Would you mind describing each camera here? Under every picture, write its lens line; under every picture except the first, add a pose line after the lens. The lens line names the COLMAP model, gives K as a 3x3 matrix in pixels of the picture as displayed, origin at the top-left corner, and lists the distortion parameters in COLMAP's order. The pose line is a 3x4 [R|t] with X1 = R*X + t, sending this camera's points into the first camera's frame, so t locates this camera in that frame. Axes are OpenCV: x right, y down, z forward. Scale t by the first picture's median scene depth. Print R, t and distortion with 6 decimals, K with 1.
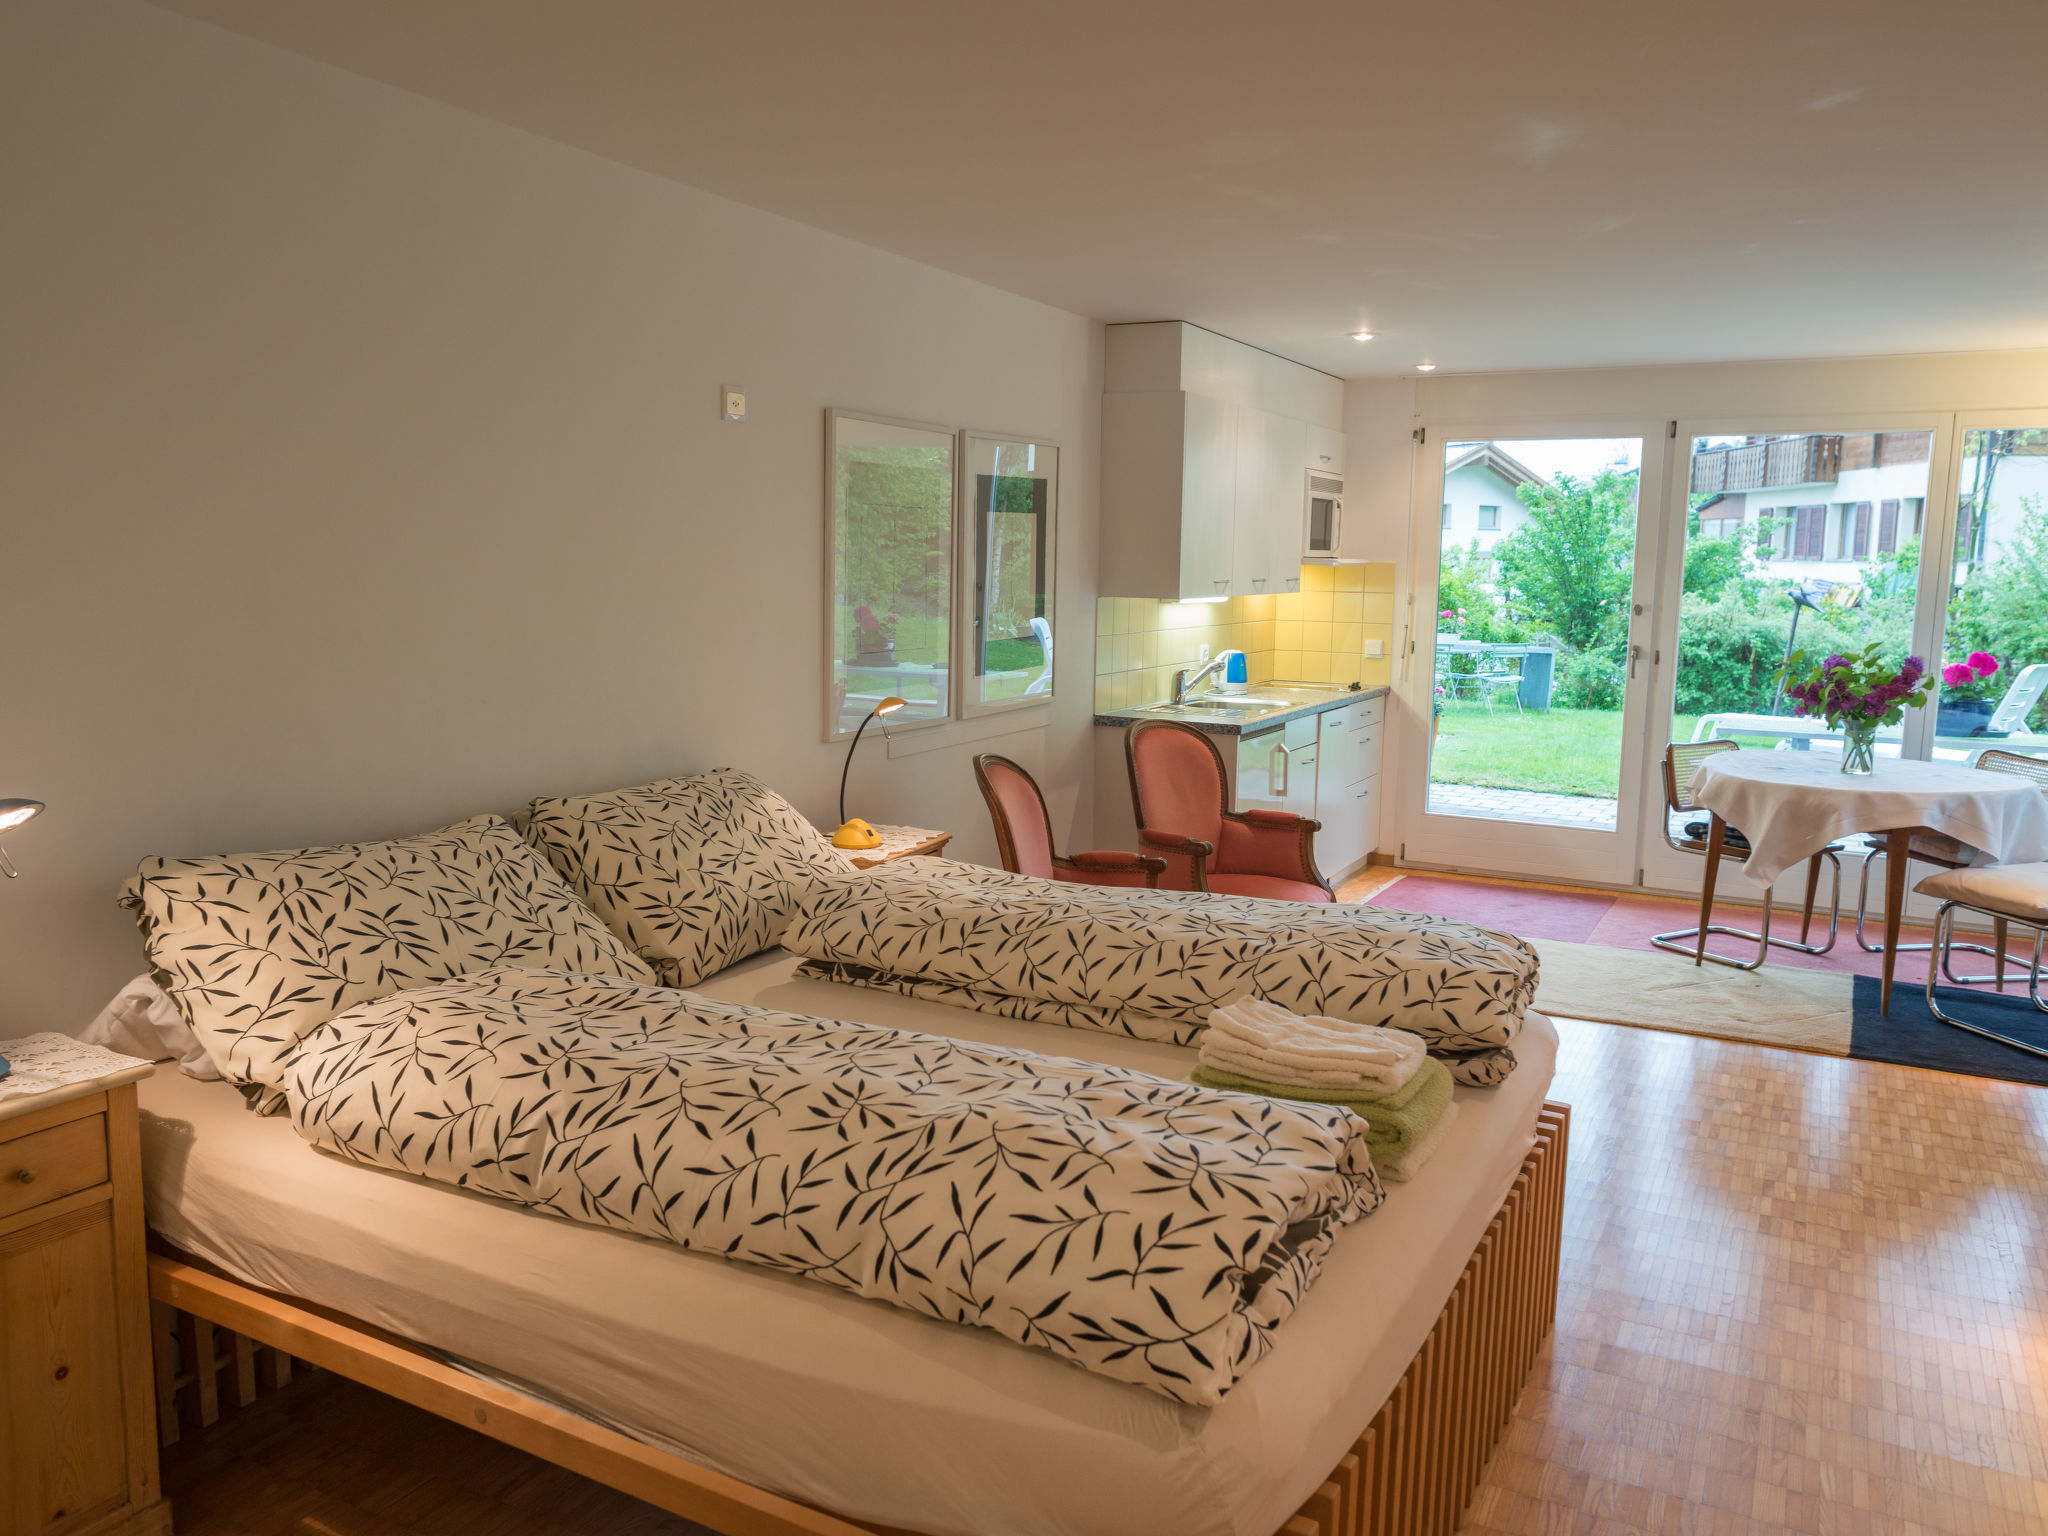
lens RADIAL K [[1538.7, 0, 1021.6], [0, 1538.7, 766.5], [0, 0, 1]] dist [-0.013306, 0.034879]
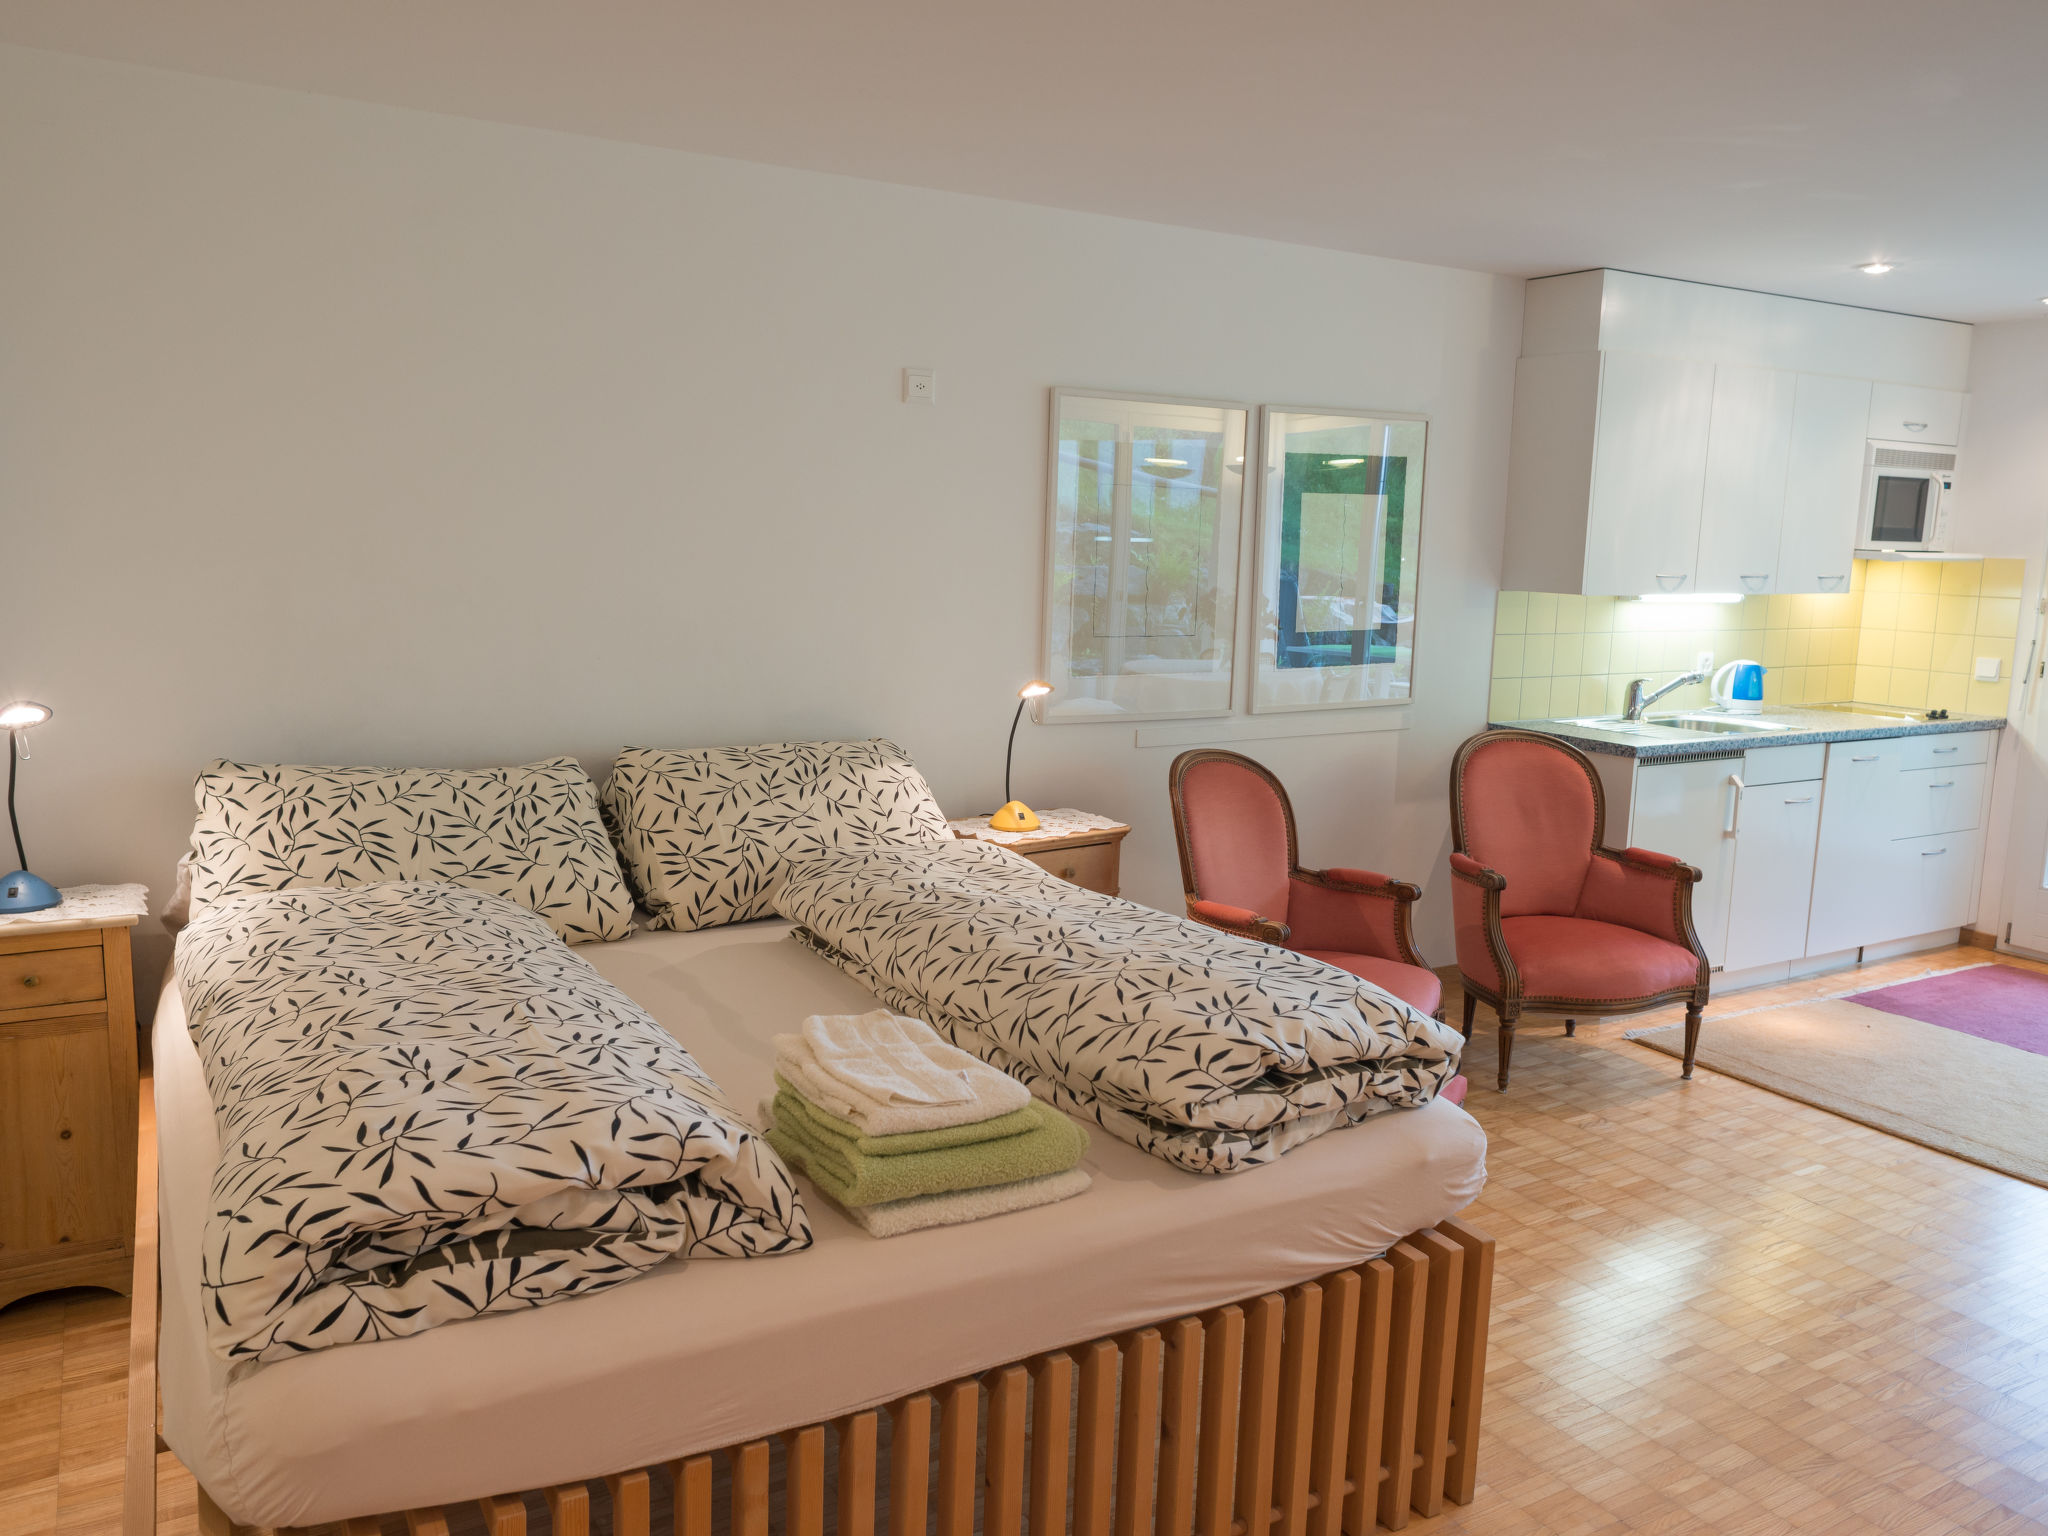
lens RADIAL K [[1538.7, 0, 1022.1], [0, 1538.7, 763.9], [0, 0, 1]] dist [-0.013306, 0.034879]
pose [[0.853924, 0.085408, -0.513341, 0.284173], [-0.083338, 0.996153, 0.027108, -0.012131], [0.513681, 0.019632, 0.857757, 0.105891]]
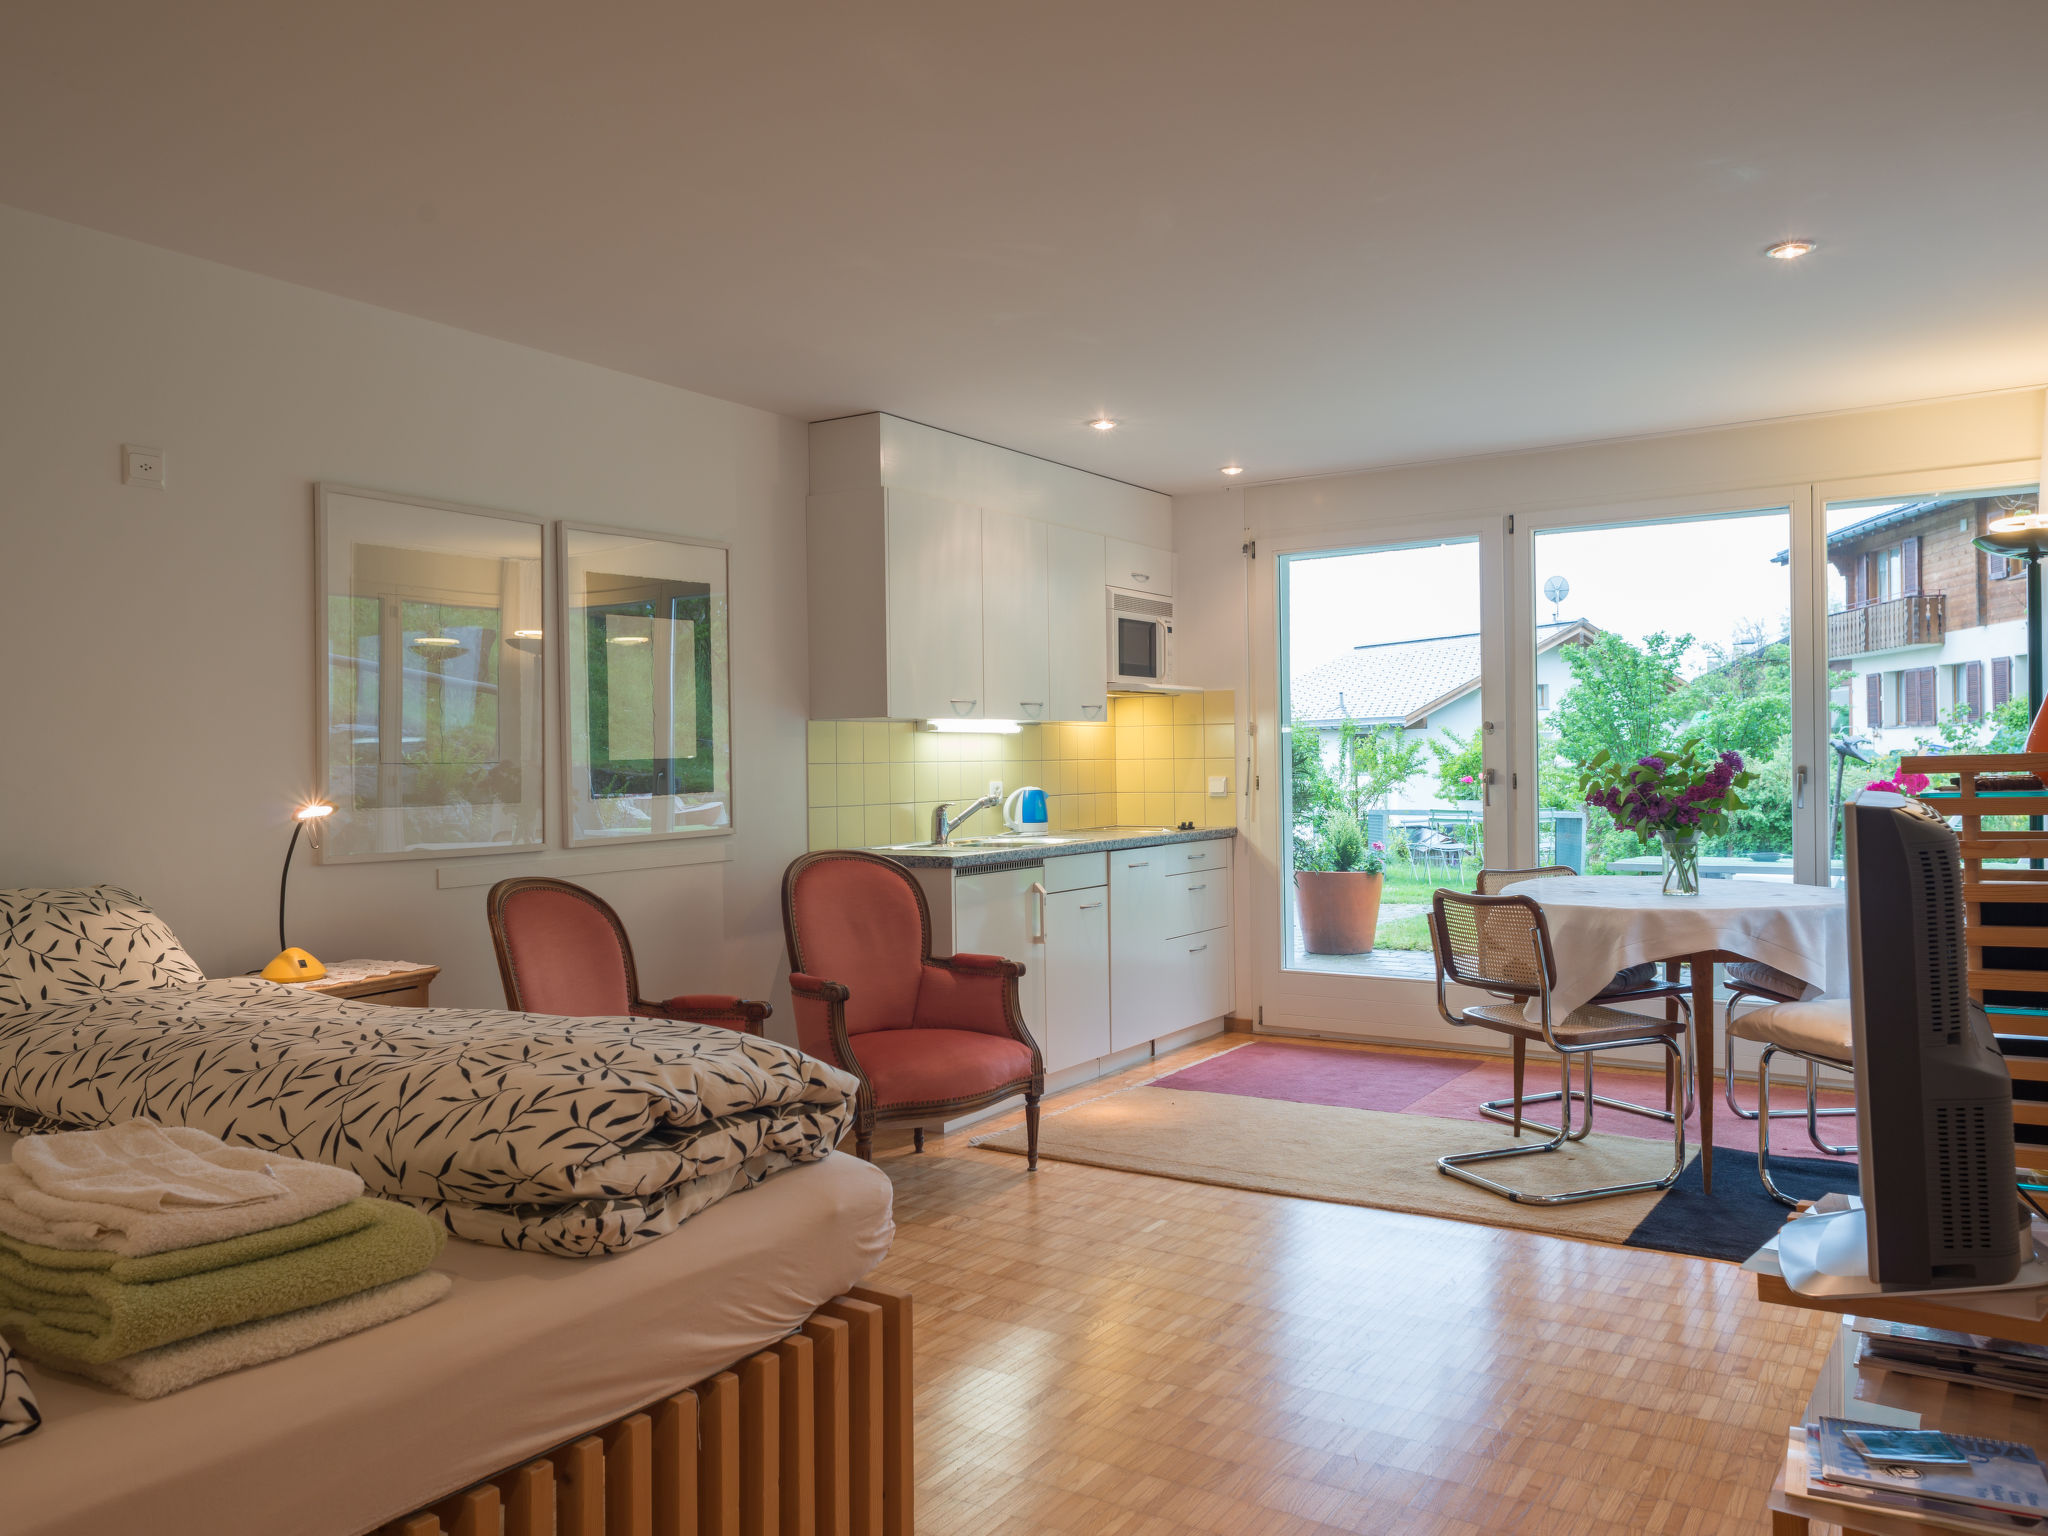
lens RADIAL K [[1538.7, 0, 1025.4], [0, 1538.7, 765.8], [0, 0, 1]] dist [-0.013306, 0.034879]
pose [[0.995988, -0.029393, -0.084525, 0.255259], [0.017892, 0.990856, -0.133729, 0.038492], [0.087683, 0.131680, 0.987407, 0.138390]]
